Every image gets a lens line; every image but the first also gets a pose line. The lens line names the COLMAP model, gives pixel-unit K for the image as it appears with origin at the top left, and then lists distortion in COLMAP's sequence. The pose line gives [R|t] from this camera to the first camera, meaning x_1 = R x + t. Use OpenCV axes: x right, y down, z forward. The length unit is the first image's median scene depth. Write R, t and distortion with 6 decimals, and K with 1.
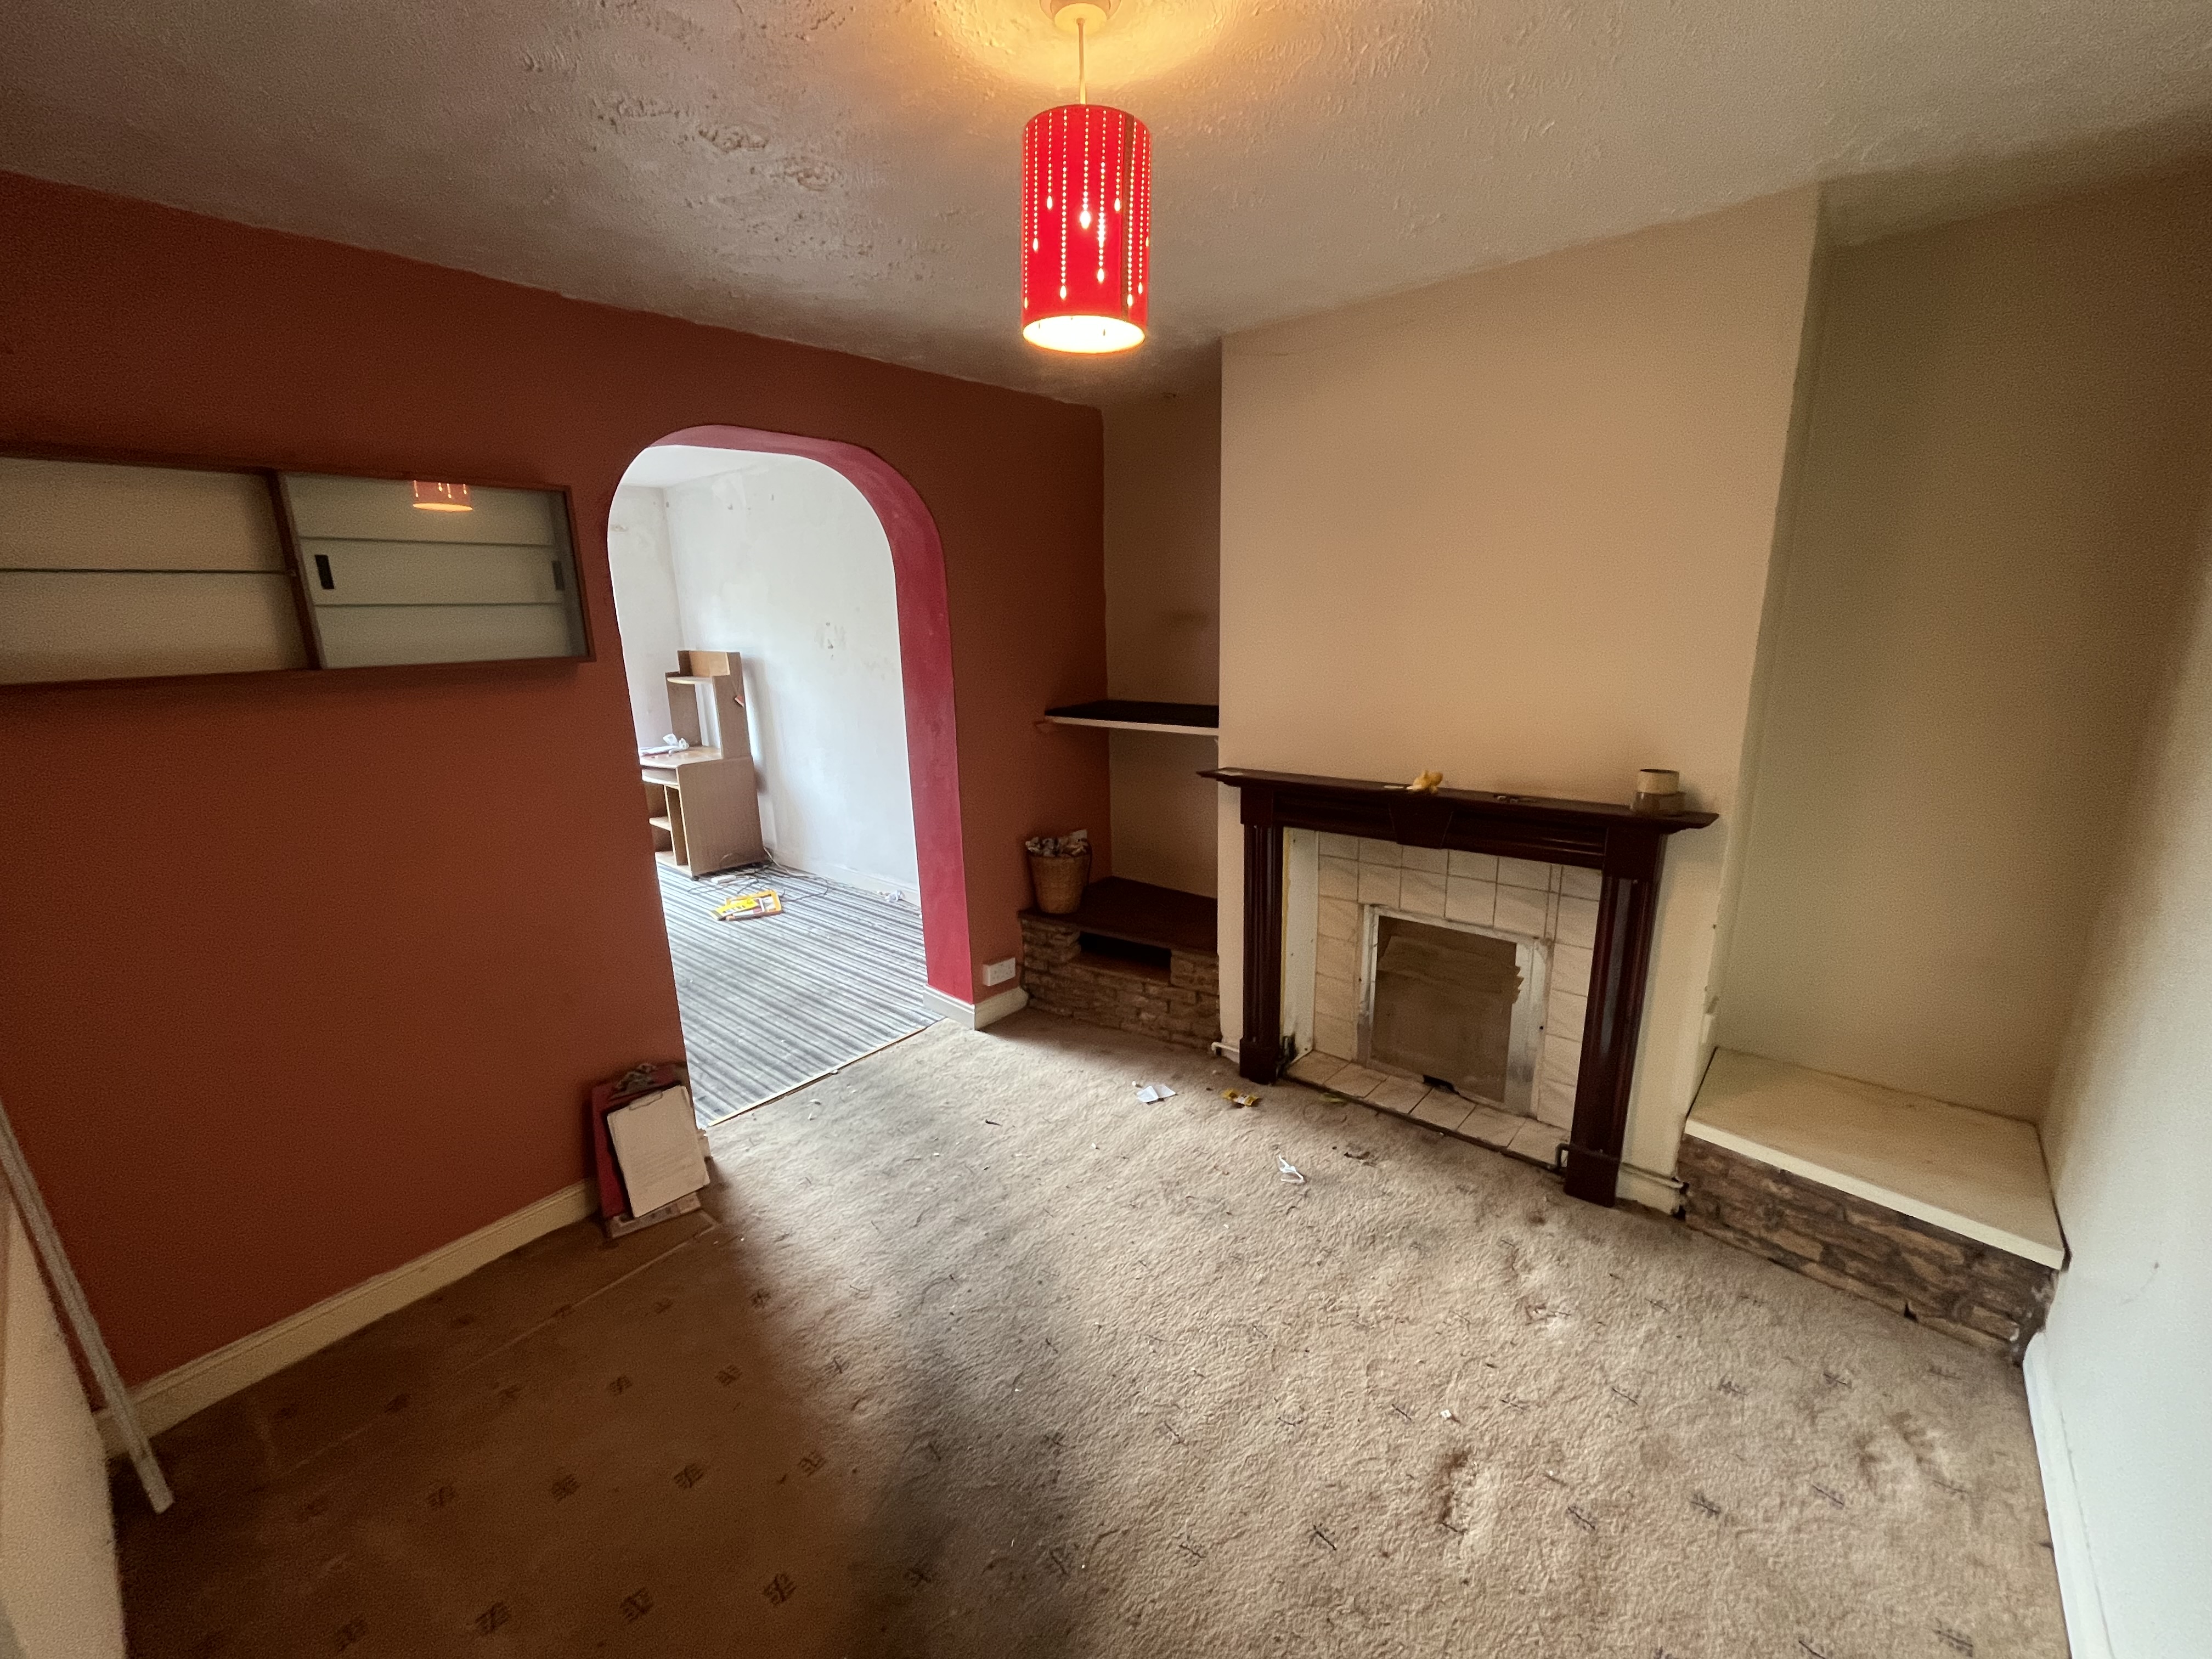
lens RADIAL K [[898.7, 0, 1102.8], [0, 898.7, 835.2], [0, 0, 1]] dist [-0.004175, -0.000117]
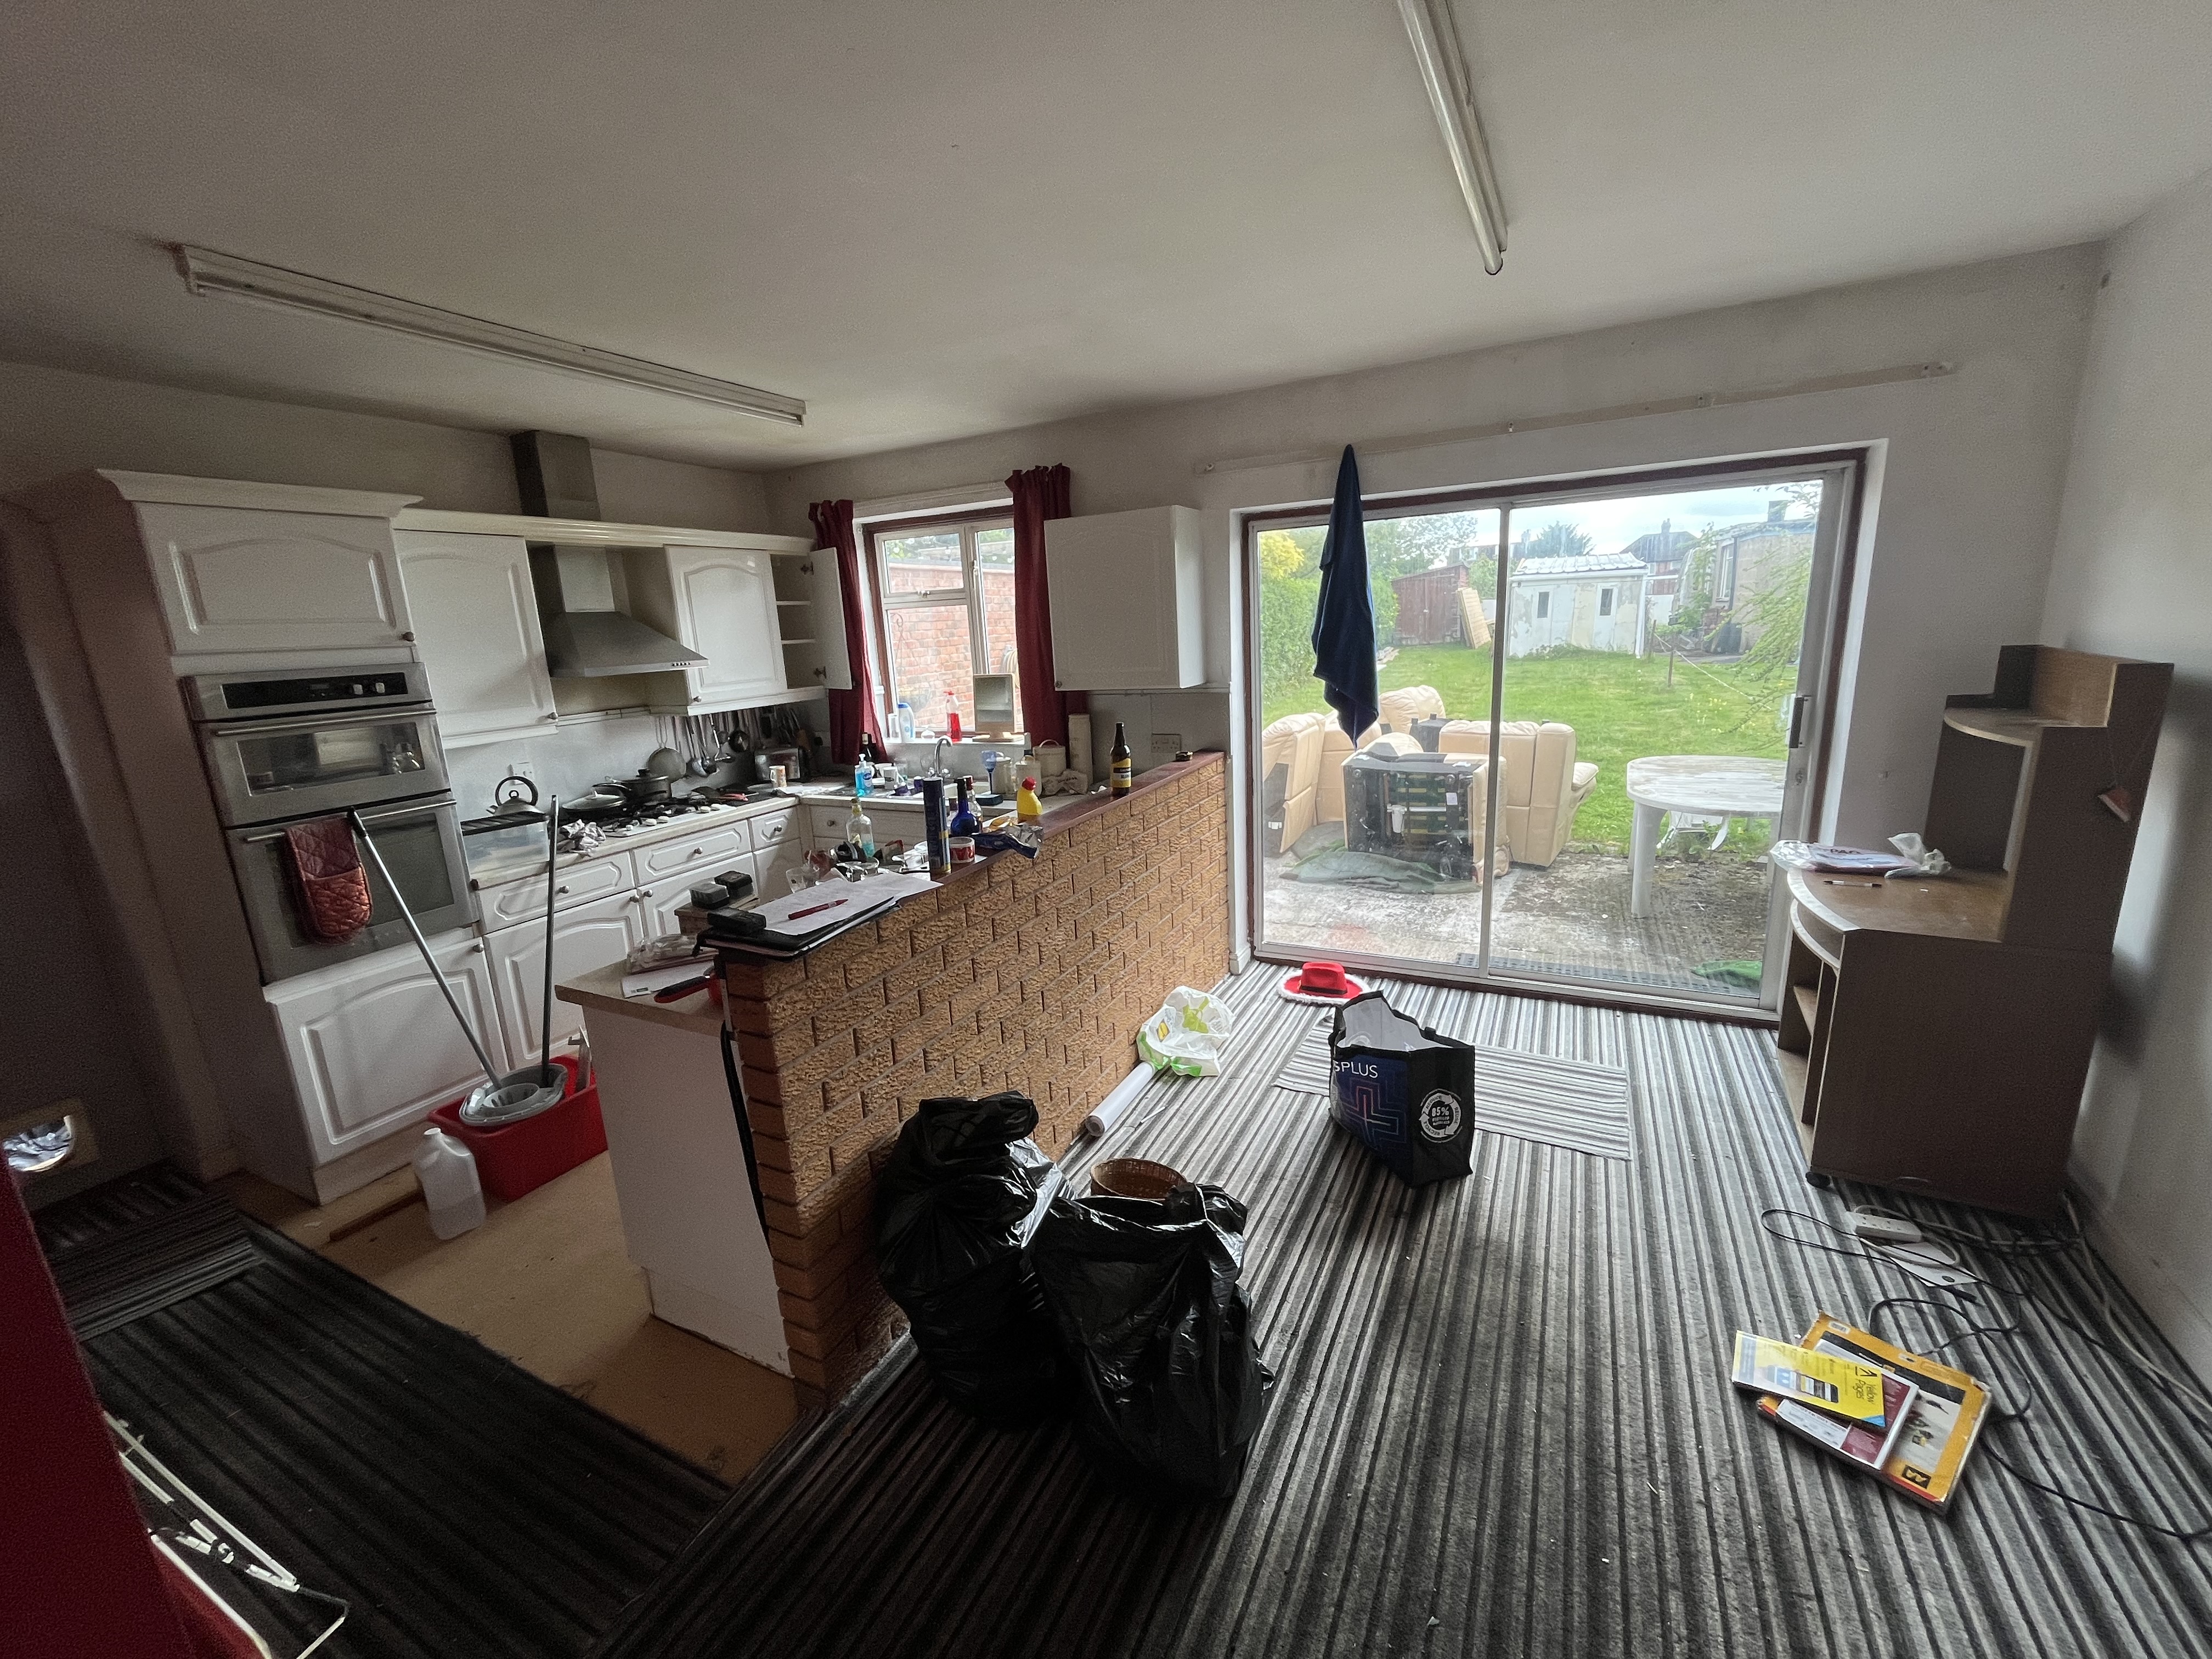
lens RADIAL K [[898.7, 0, 1099.9], [0, 898.7, 824.9], [0, 0, 1]] dist [-0.004175, -0.000117]
pose [[0.224678, 0.227864, -0.947416, -0.175222], [-0.192053, 0.963558, 0.186201, -0.139574], [0.955320, 0.140119, 0.260252, 0.577702]]
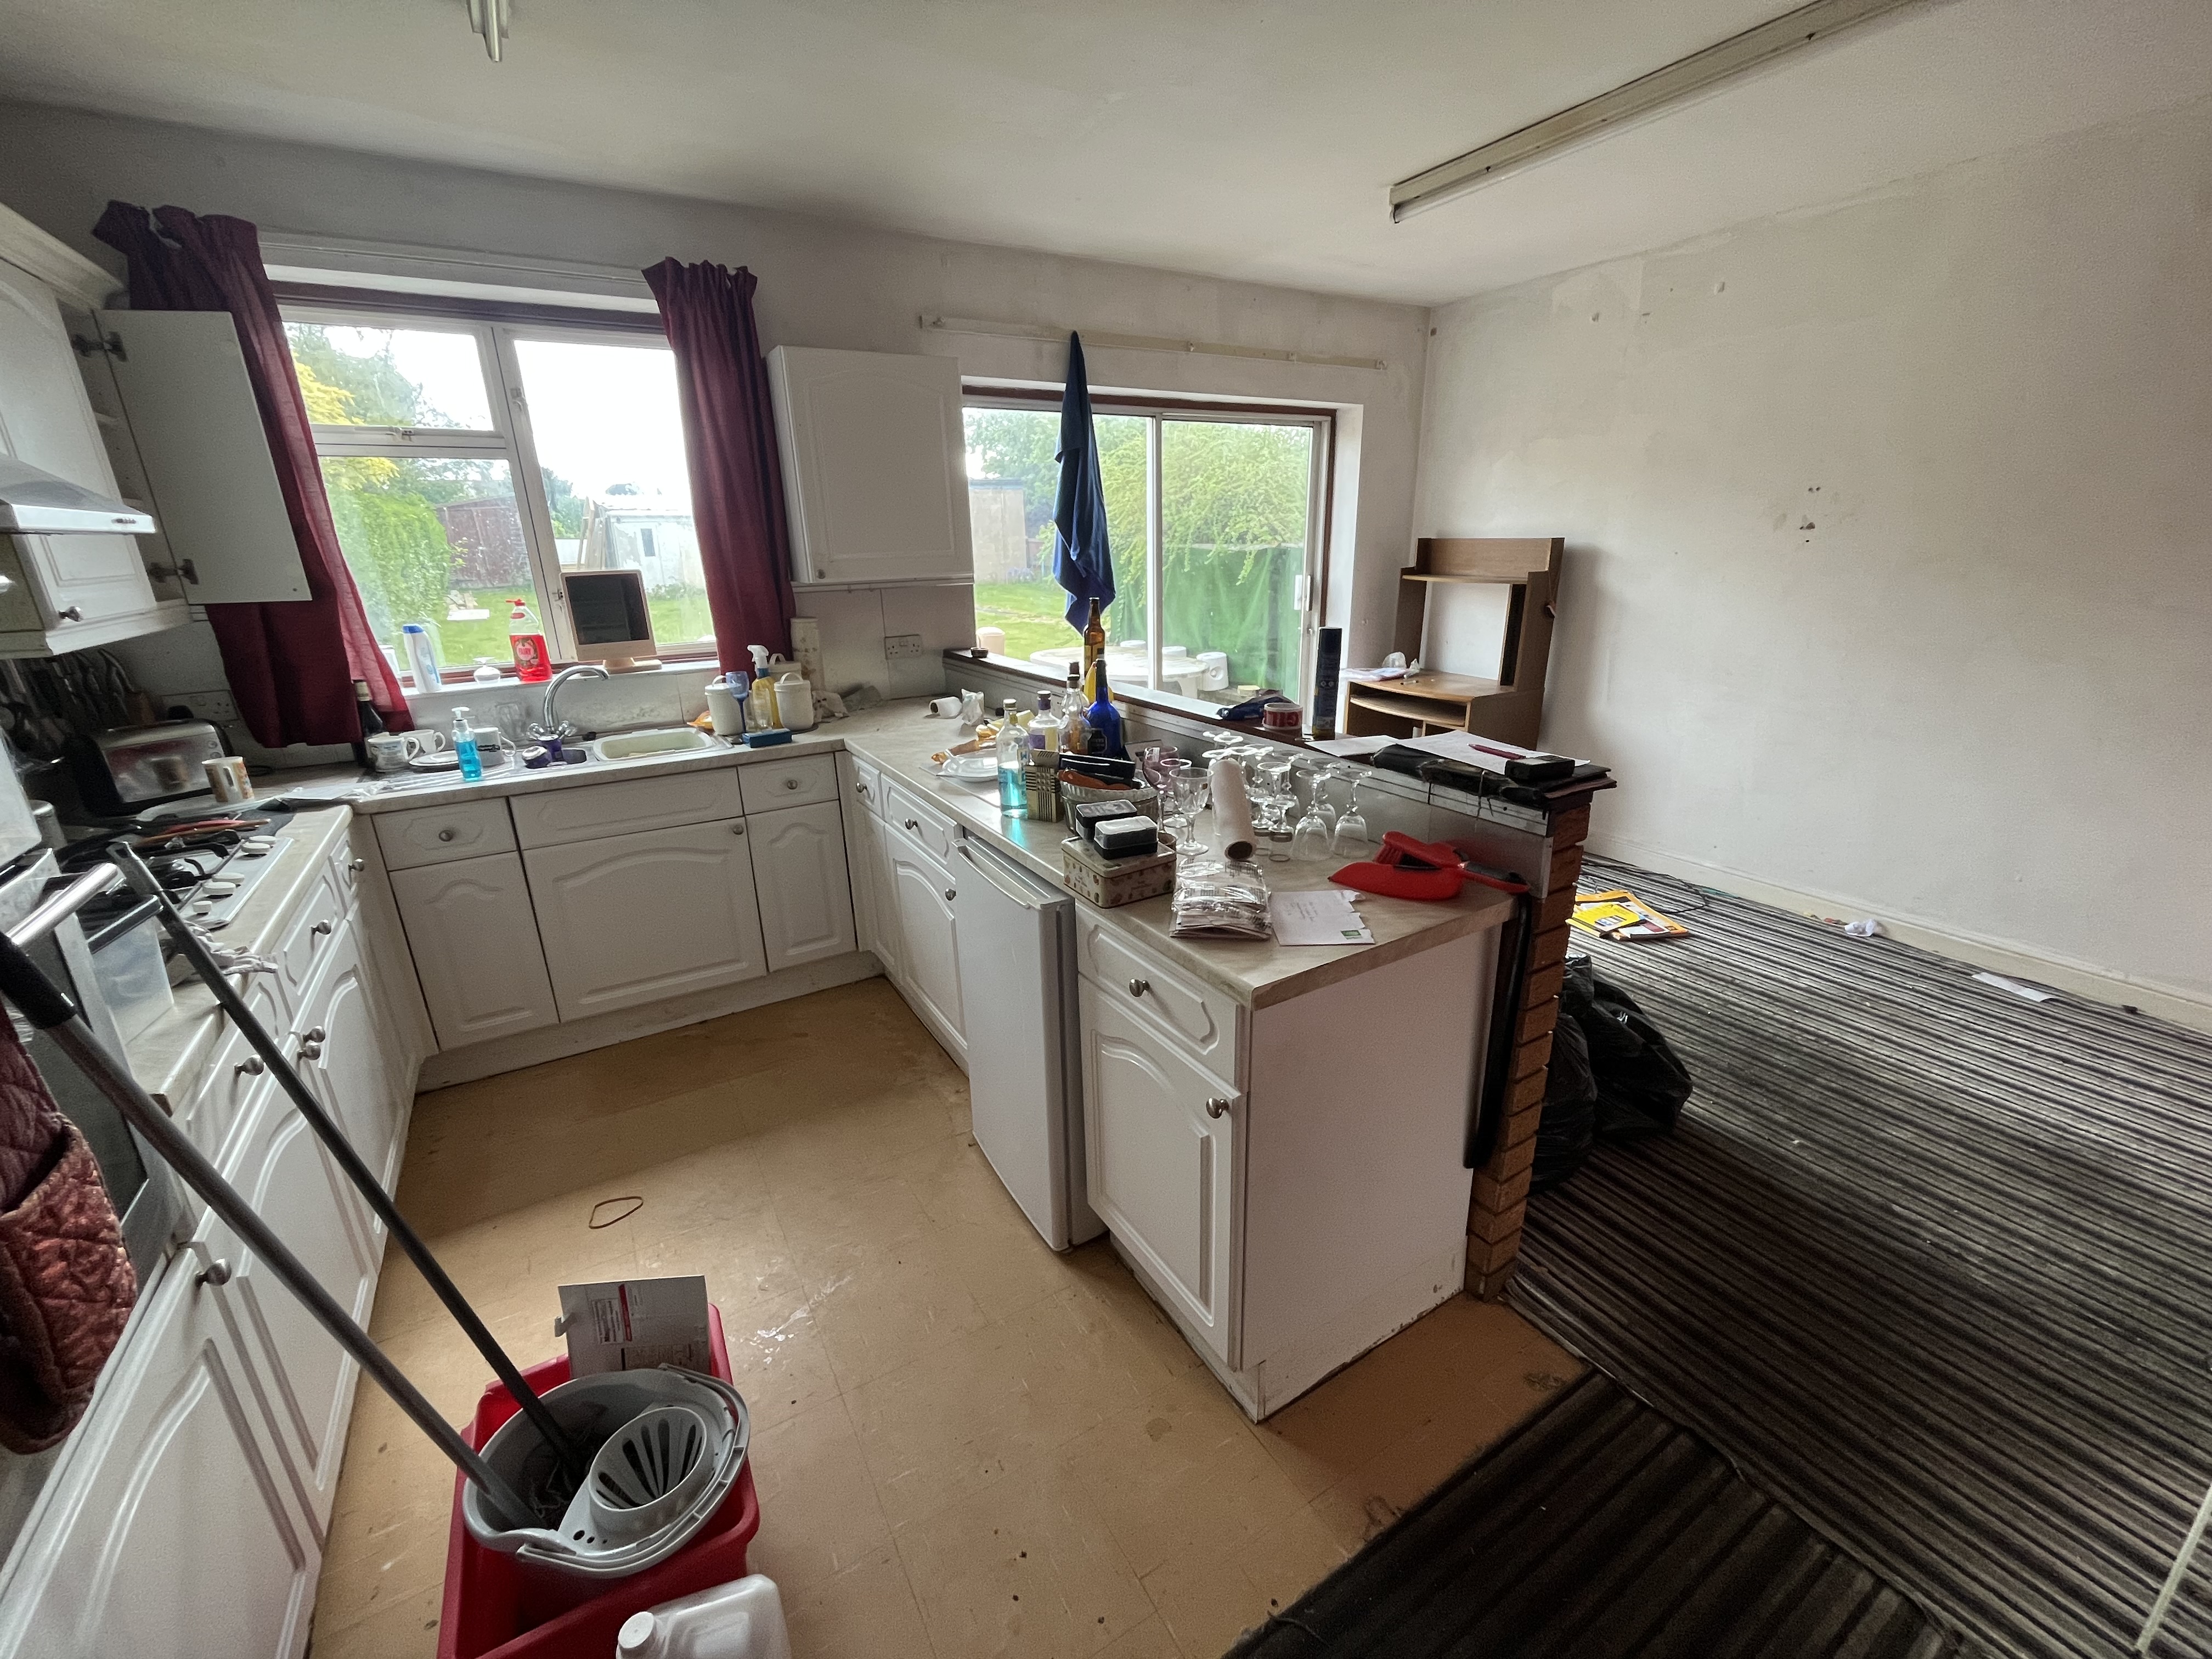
lens RADIAL K [[898.7, 0, 1094.7], [0, 898.7, 832.1], [0, 0, 1]] dist [-0.004175, -0.000117]
pose [[0.946838, 0.106860, -0.303445, -0.552648], [-0.081580, 0.992145, 0.094837, -0.015171], [0.311196, -0.065040, 0.948118, 0.232288]]
